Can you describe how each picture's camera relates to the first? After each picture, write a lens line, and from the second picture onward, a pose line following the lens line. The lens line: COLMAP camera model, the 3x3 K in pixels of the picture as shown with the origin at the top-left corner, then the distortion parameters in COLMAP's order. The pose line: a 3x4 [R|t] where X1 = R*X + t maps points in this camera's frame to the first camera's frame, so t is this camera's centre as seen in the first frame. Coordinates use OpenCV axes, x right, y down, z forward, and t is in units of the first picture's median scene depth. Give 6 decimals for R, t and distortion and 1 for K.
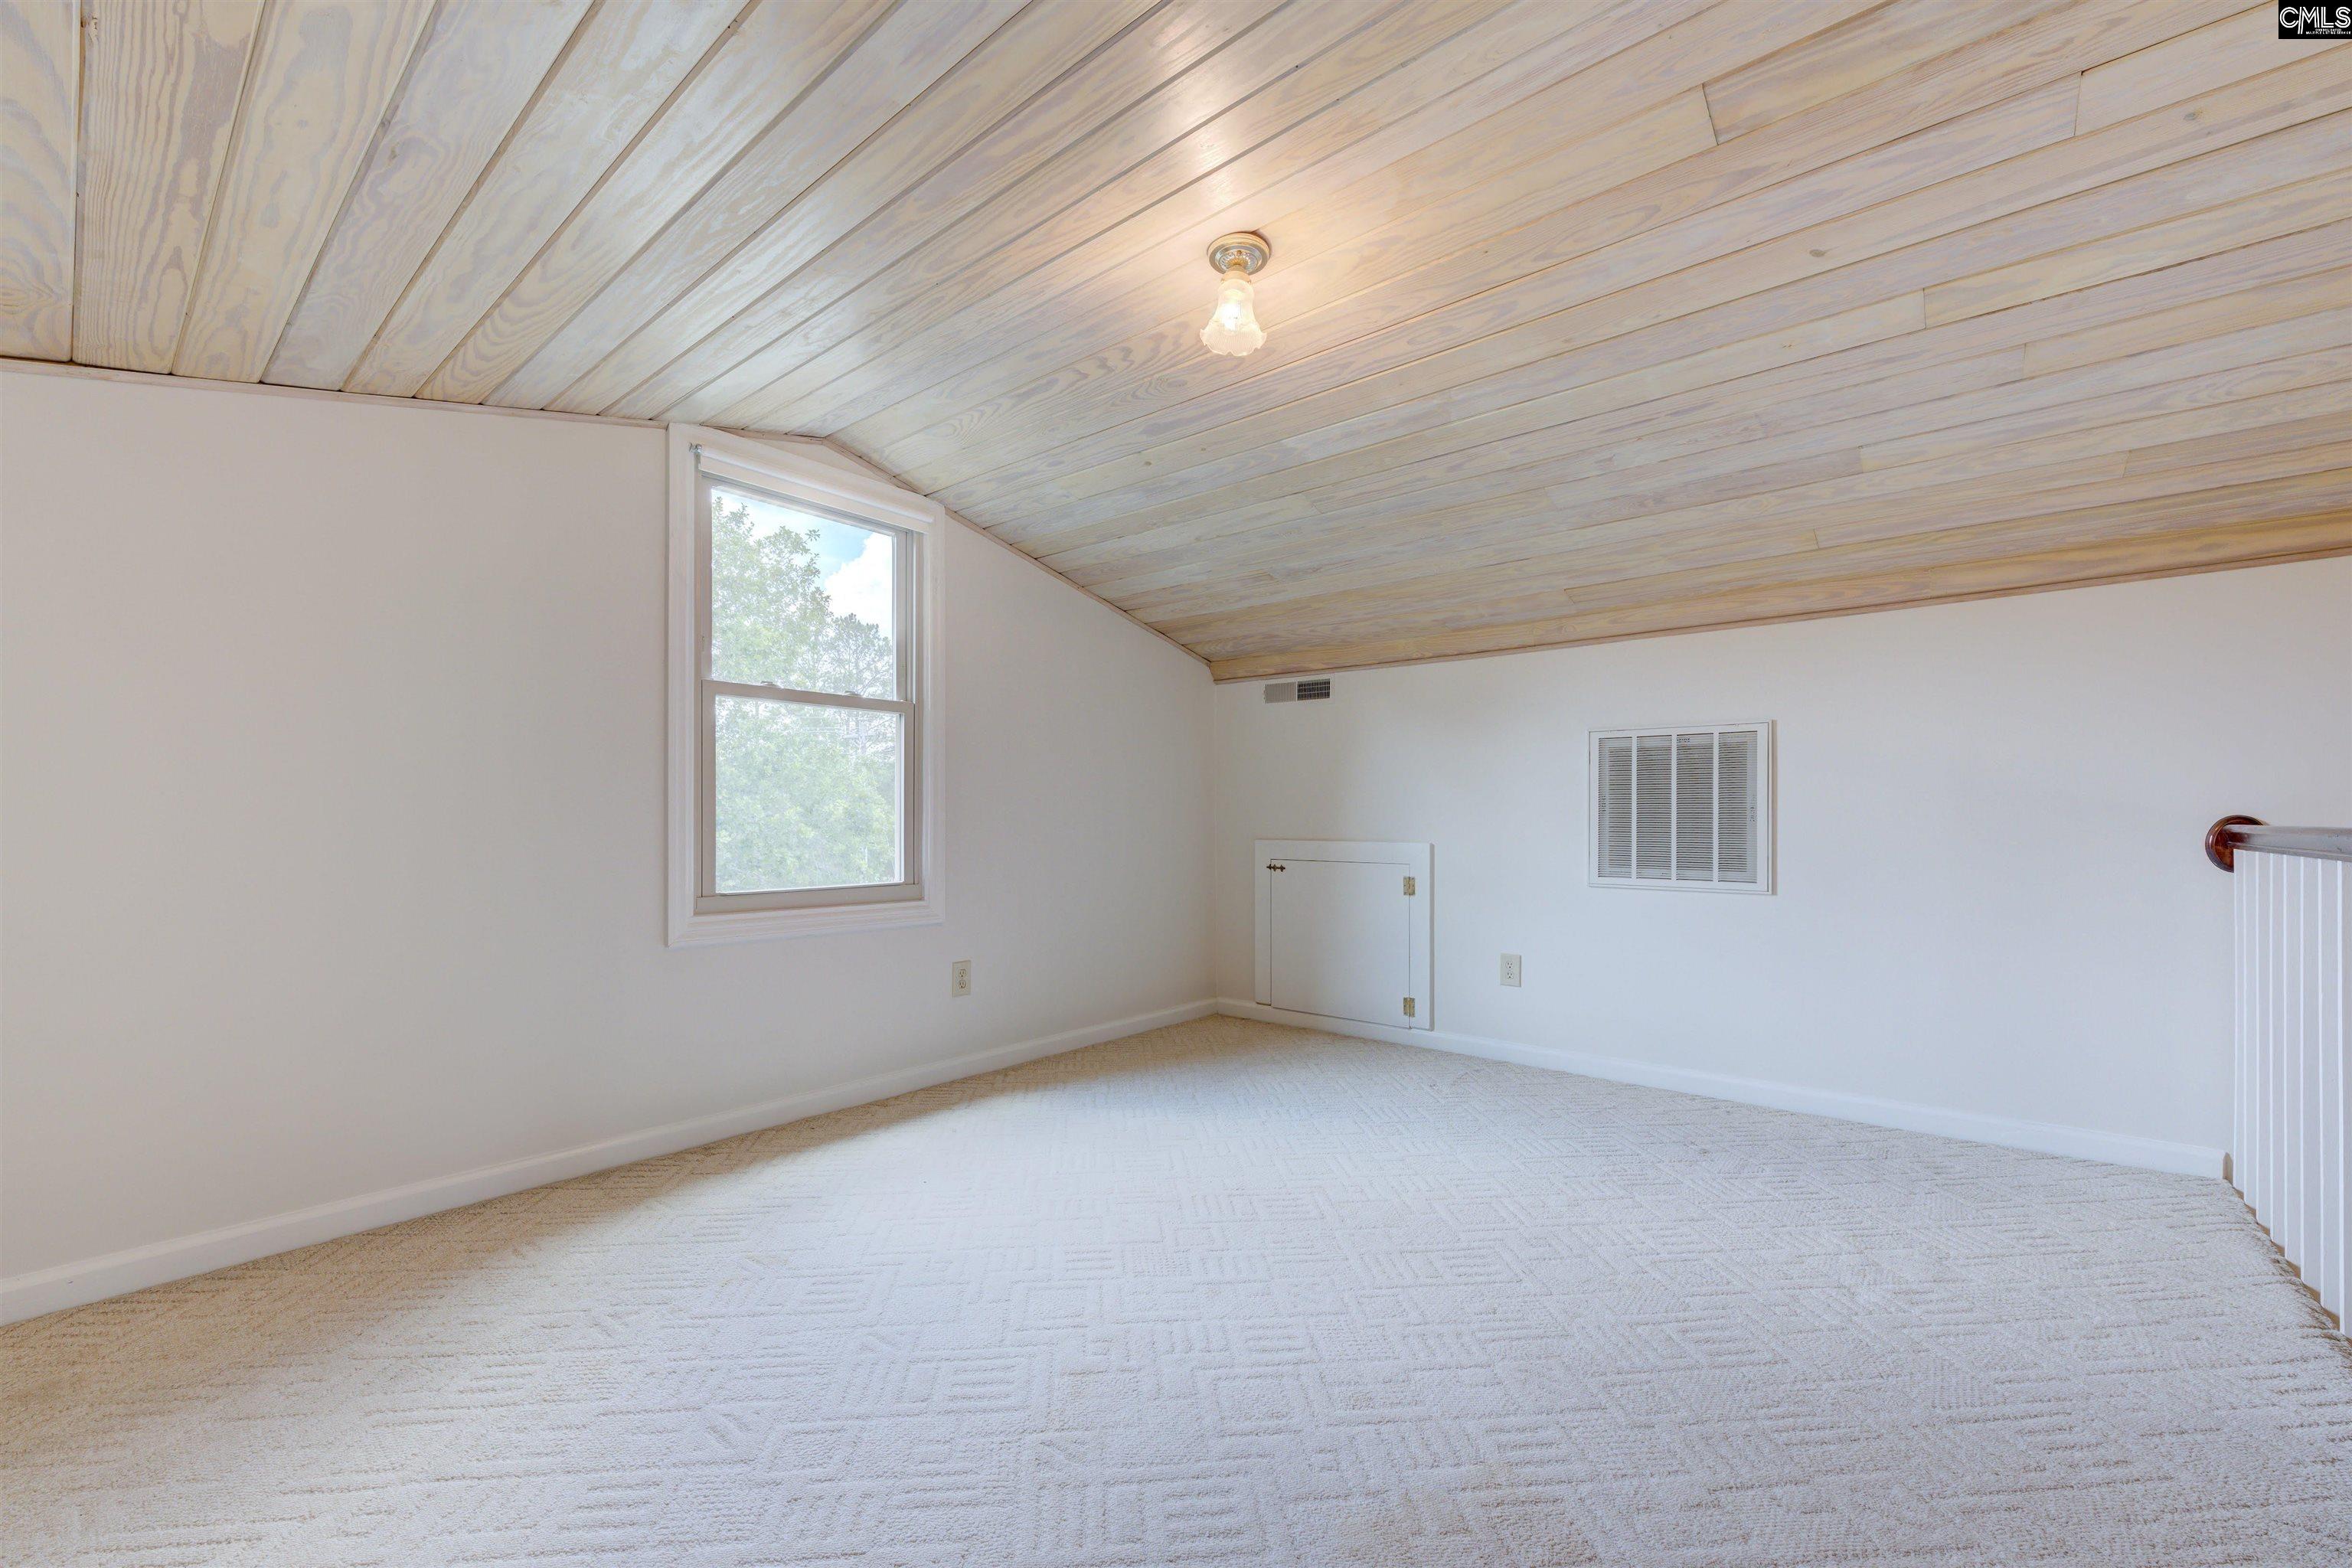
lens RADIAL K [[936.3, 0, 1220.1], [0, 936.3, 802.0], [0, 0, 1]] dist [-0.001759, 0.001315]
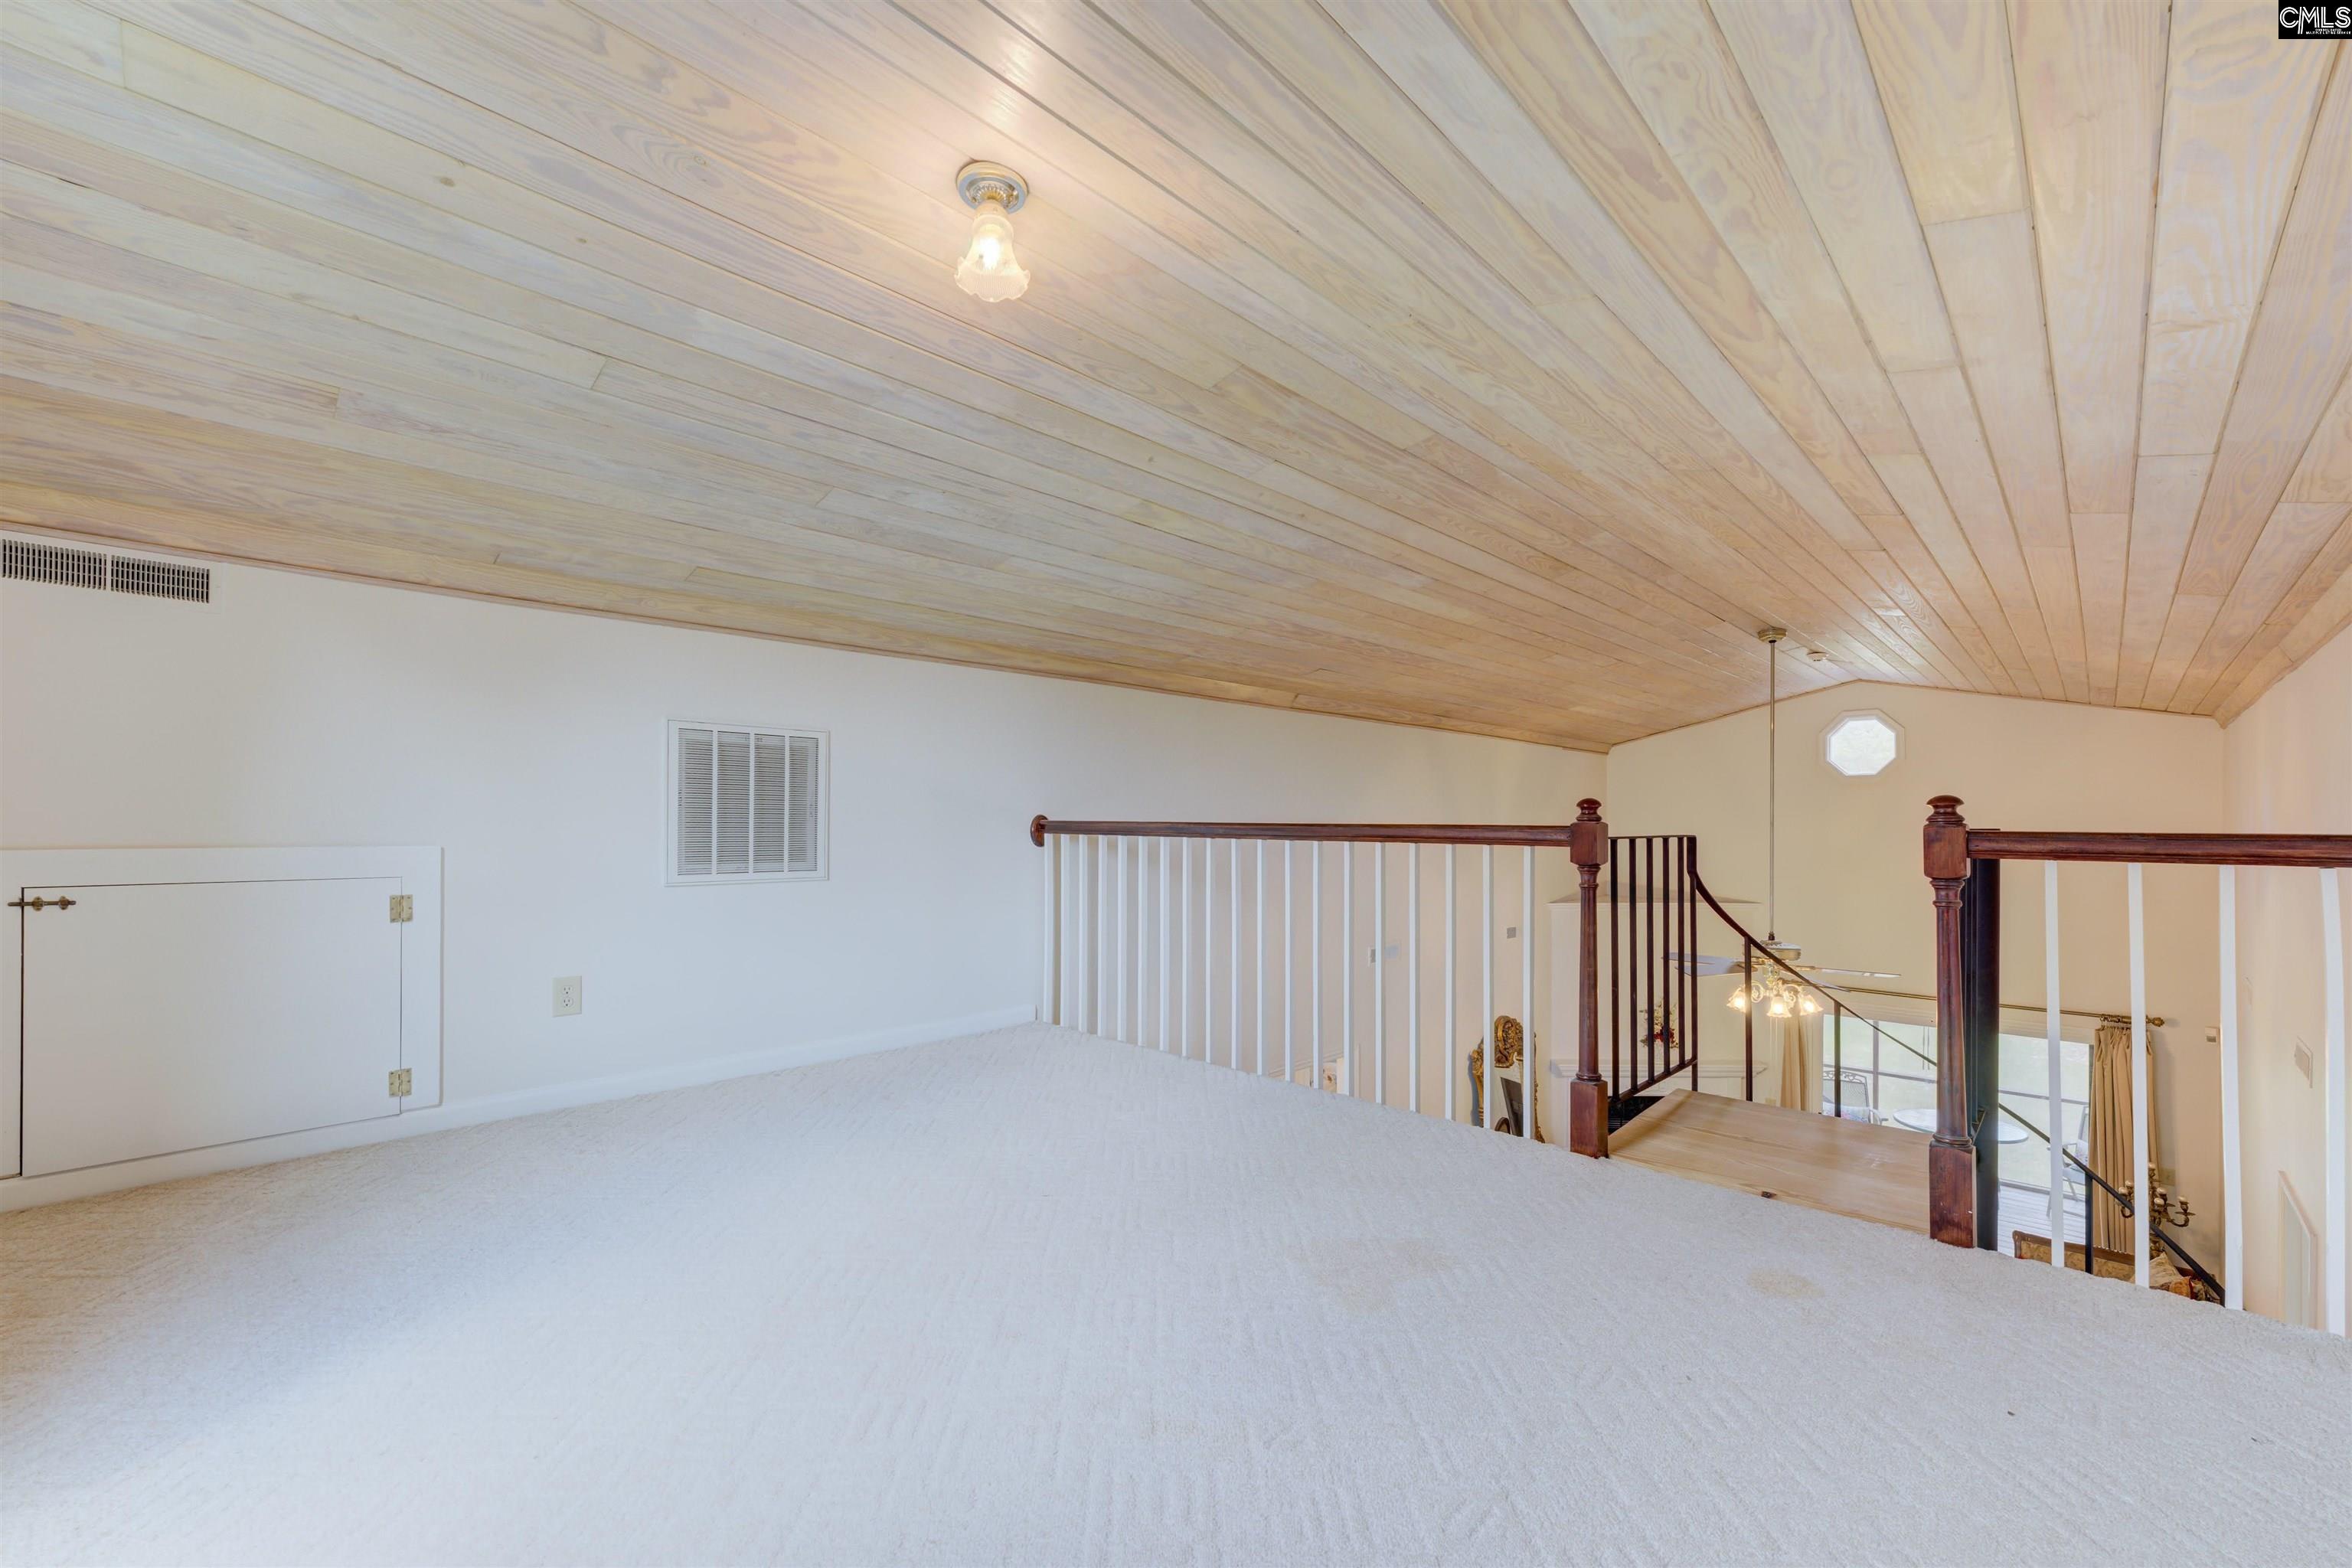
lens RADIAL K [[936.3, 0, 1175.1], [0, 936.3, 807.4], [0, 0, 1]] dist [-0.001759, 0.001315]
pose [[0.105748, 0.012213, 0.994318, -0.510504], [-0.026054, 0.999615, -0.009507, 0.007932], [-0.994052, -0.024901, 0.106025, 0.430501]]
